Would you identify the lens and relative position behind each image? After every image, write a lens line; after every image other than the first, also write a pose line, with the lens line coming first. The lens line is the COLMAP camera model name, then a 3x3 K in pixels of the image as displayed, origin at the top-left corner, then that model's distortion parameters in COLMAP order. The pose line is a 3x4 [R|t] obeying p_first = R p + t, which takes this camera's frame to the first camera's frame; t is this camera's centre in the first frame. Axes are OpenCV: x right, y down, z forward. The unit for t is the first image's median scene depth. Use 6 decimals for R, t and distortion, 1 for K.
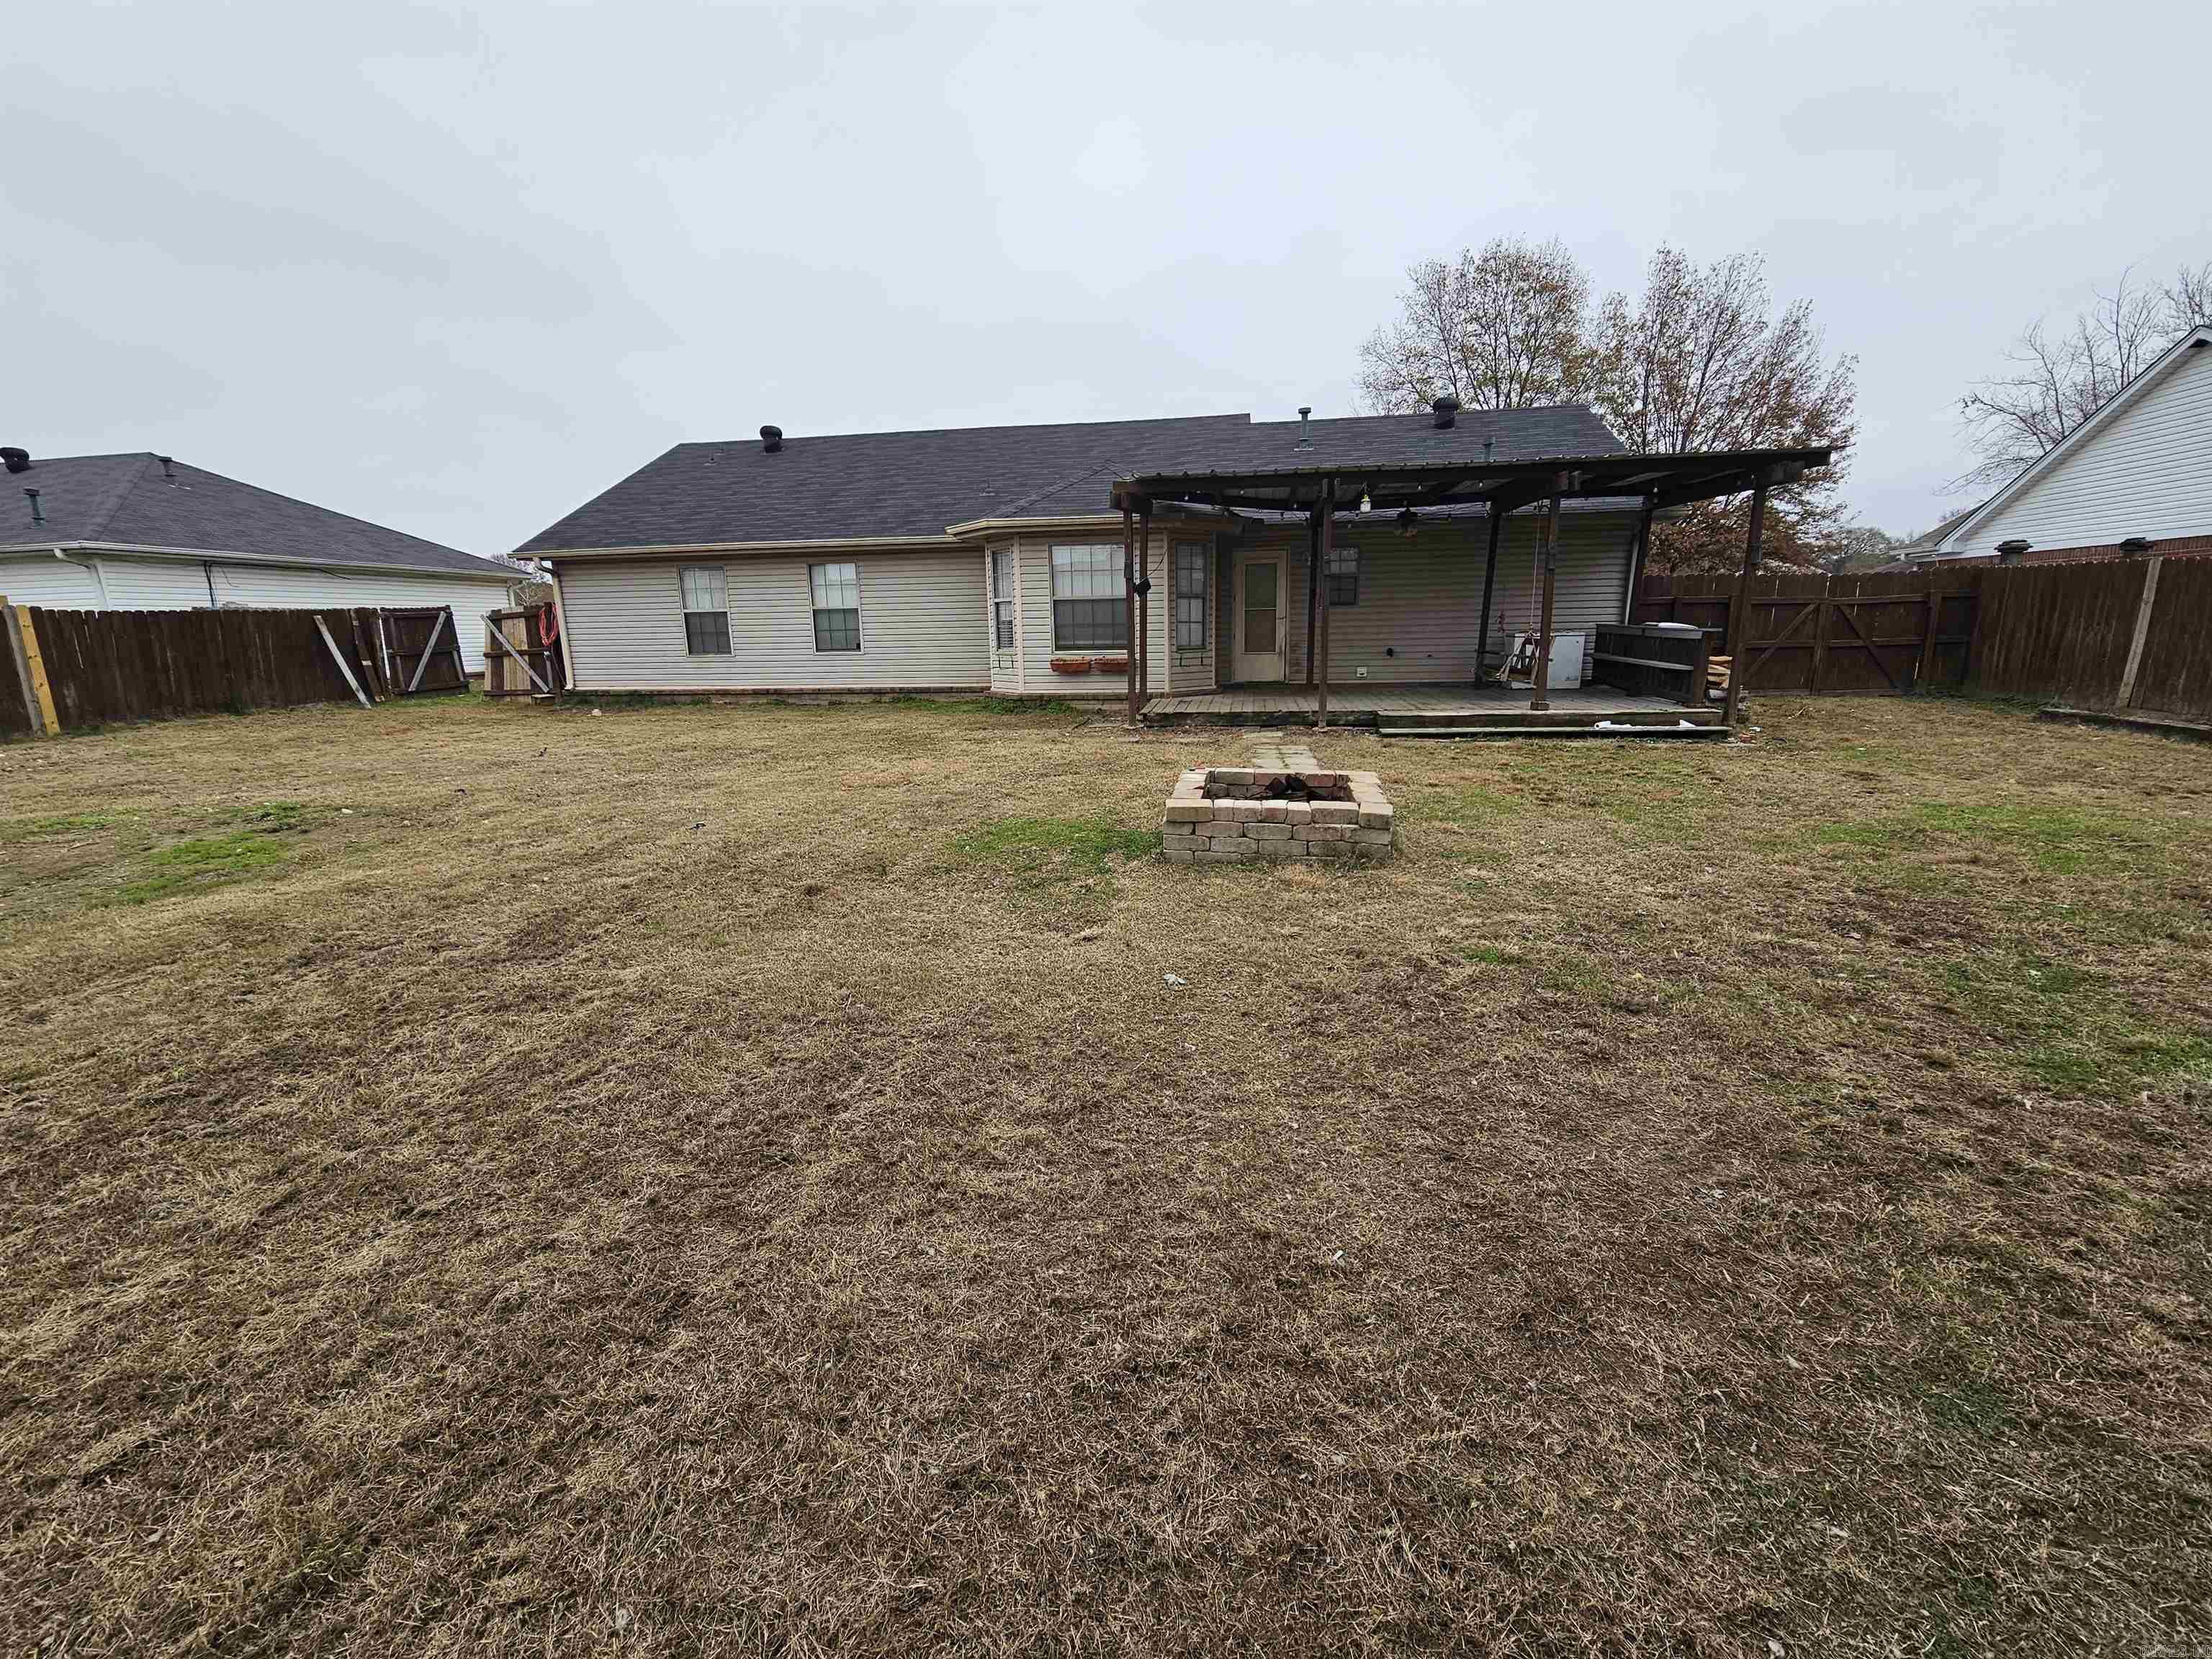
lens RADIAL K [[908.9, 0, 1098.2], [0, 908.9, 835.2], [0, 0, 1]] dist [-0.004570, -0.000533]
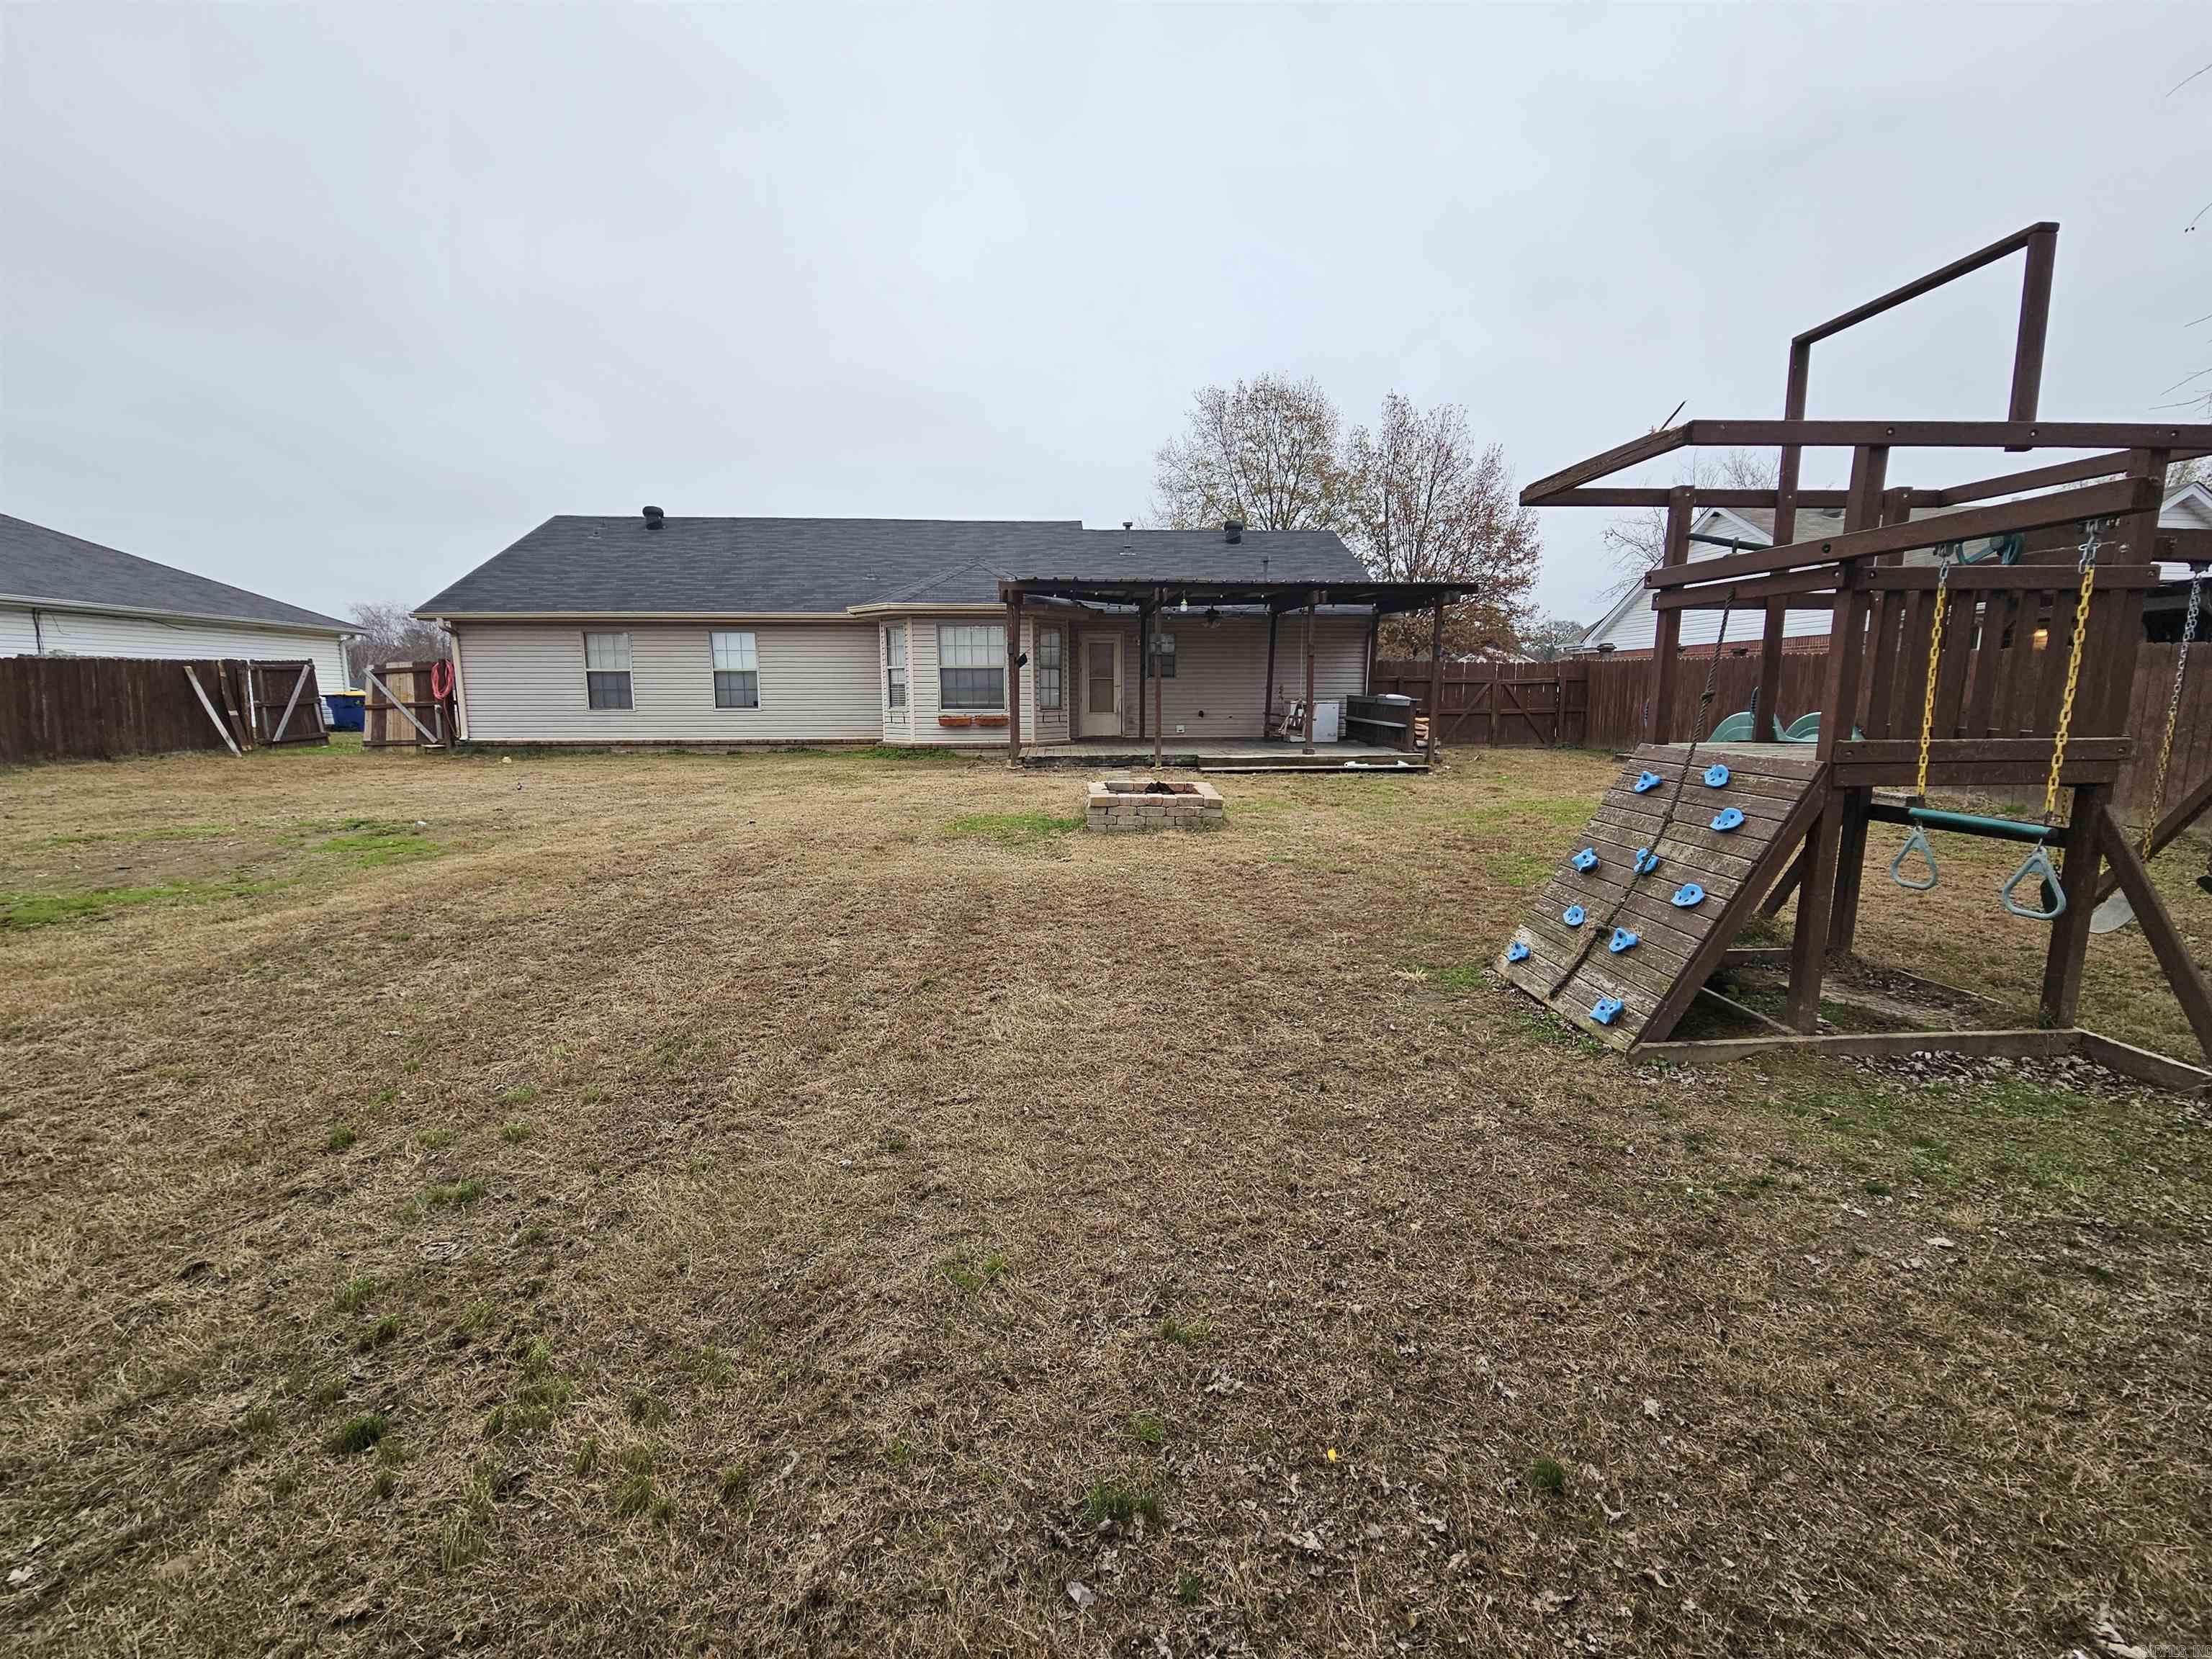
lens RADIAL K [[910.6, 0, 1103.2], [0, 910.6, 830.5], [0, 0, 1]] dist [-0.008010, 0.000164]
pose [[0.976946, -0.014562, 0.212991, -0.094049], [0.030903, 0.996810, -0.073591, 0.055679], [-0.211240, 0.078477, 0.974279, -0.221757]]
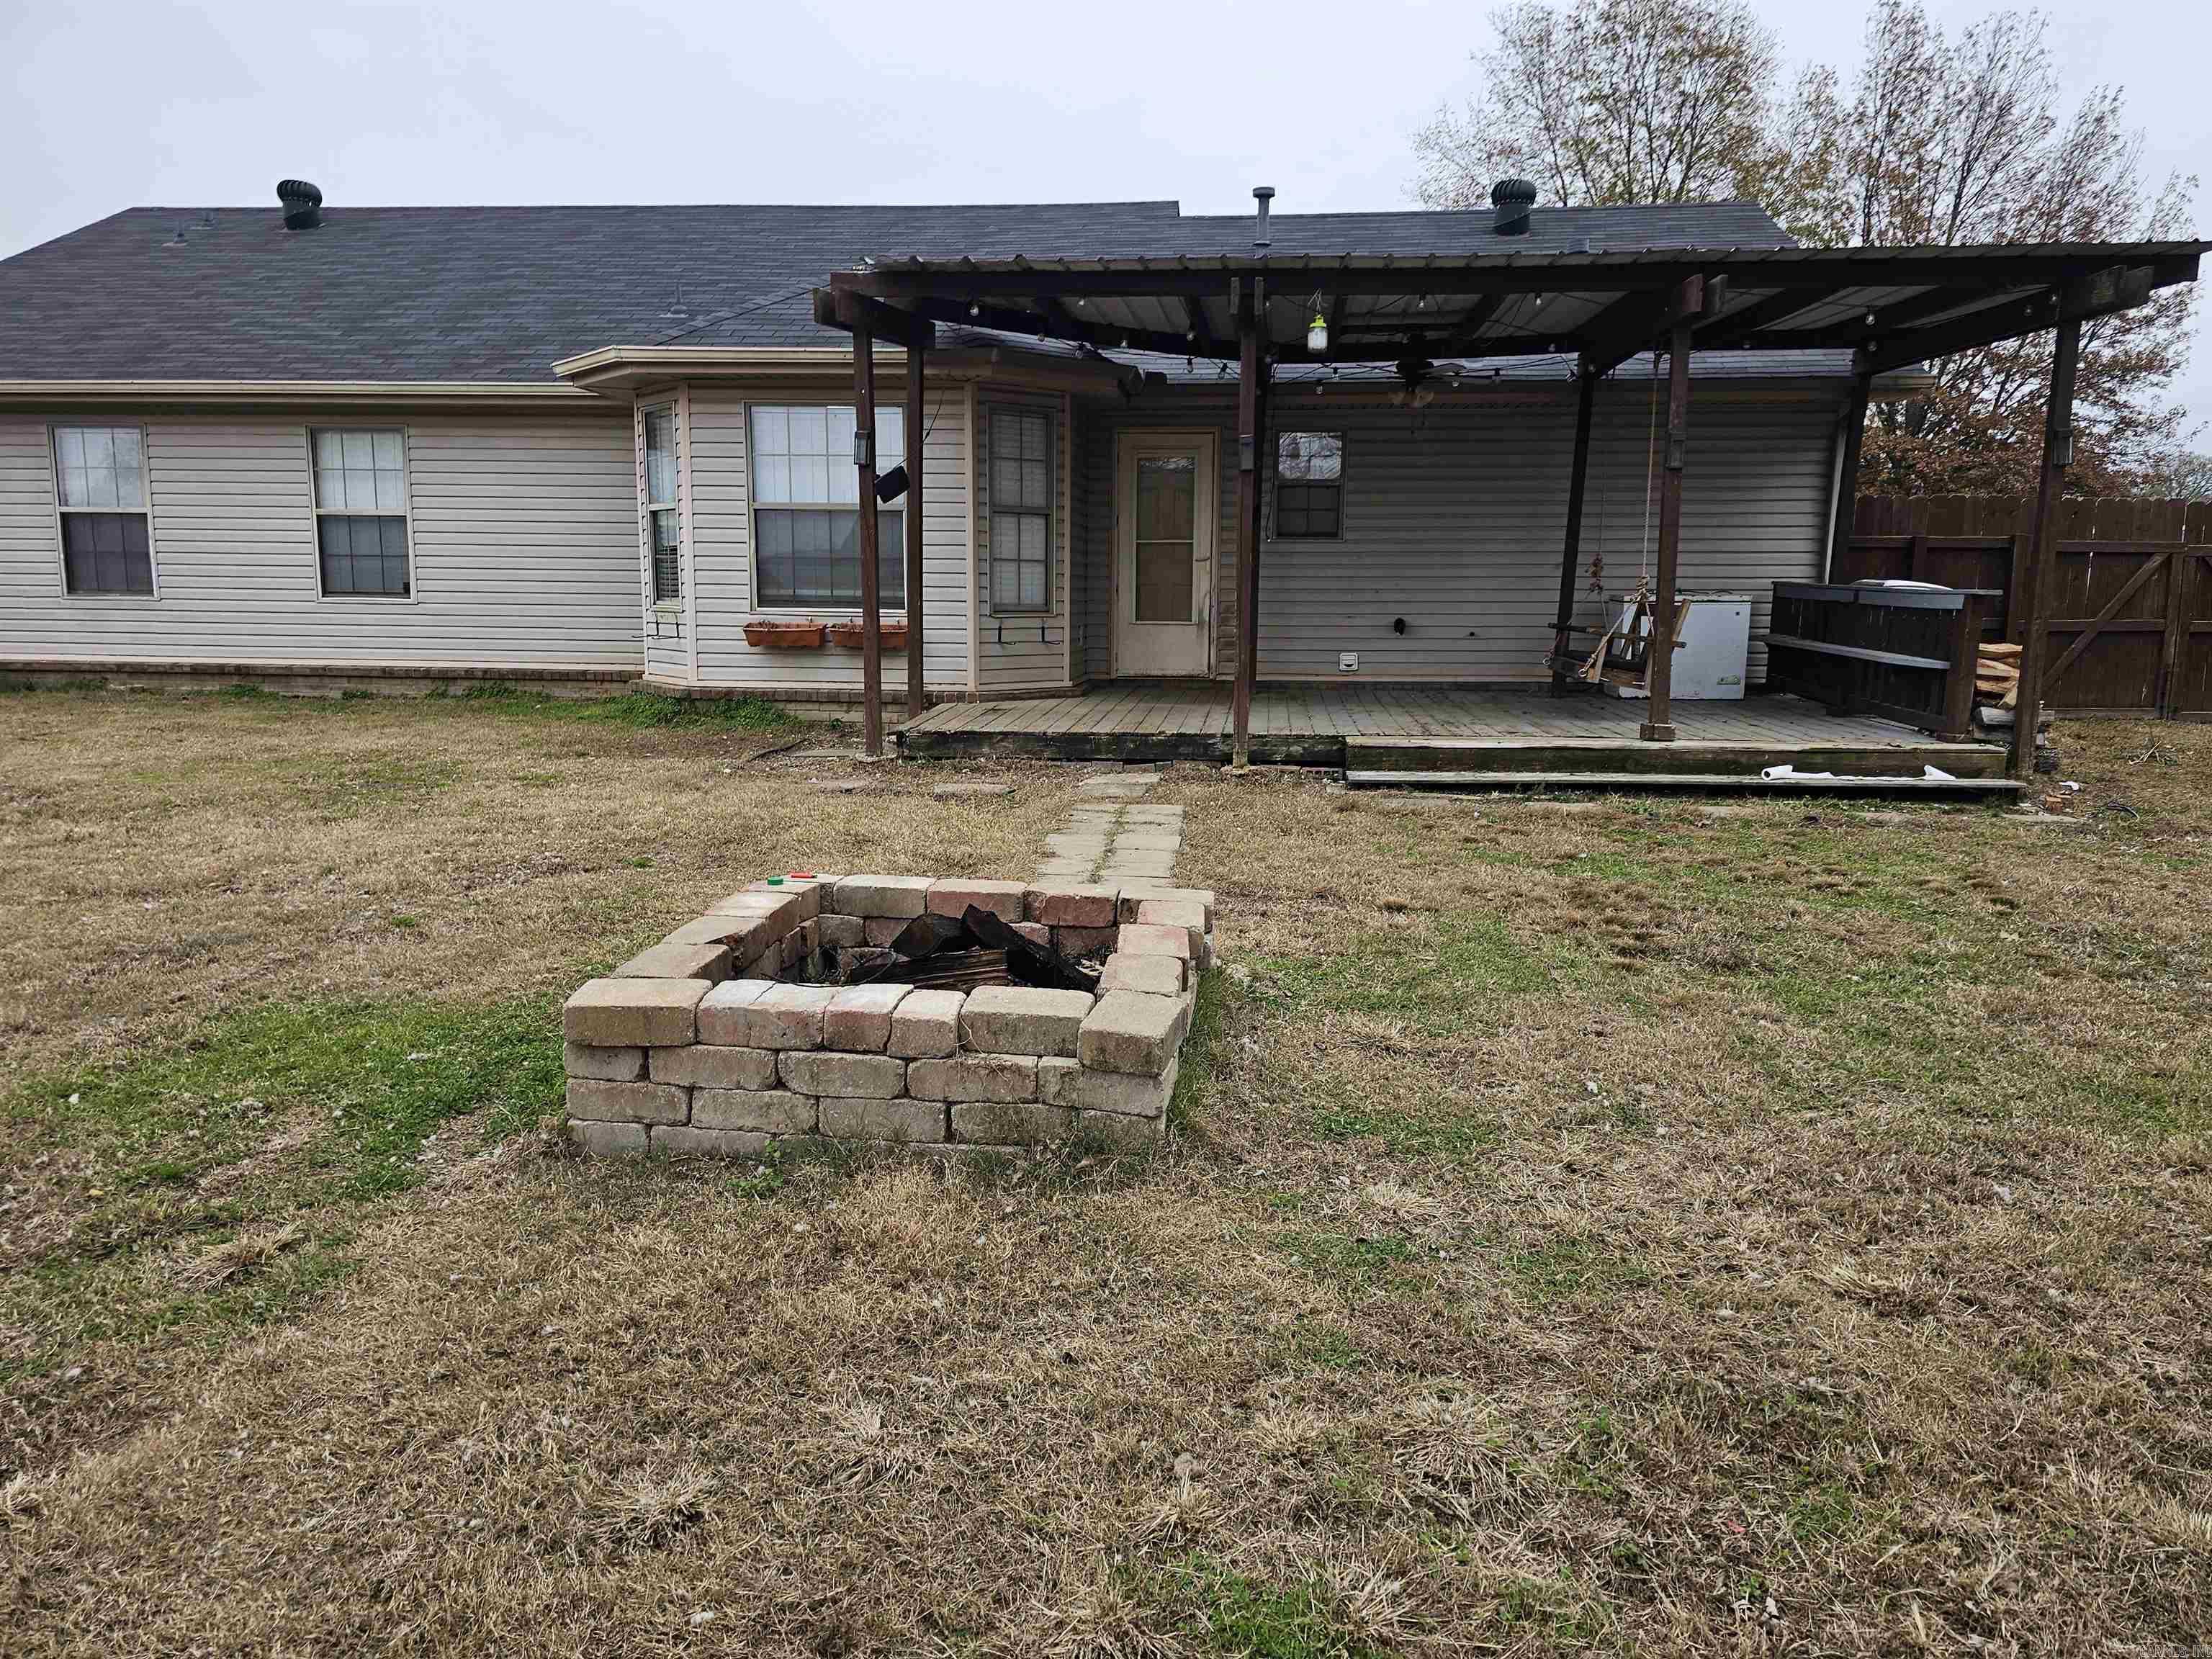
lens RADIAL K [[1477.3, 0, 1113.0], [0, 1477.3, 822.5], [0, 0, 1]] dist [0.067890, -0.059275]
pose [[0.997507, 0.015886, 0.068755, 0.094446], [-0.011379, 0.997790, -0.065462, -0.025513], [-0.069643, 0.064516, 0.995484, 0.143769]]
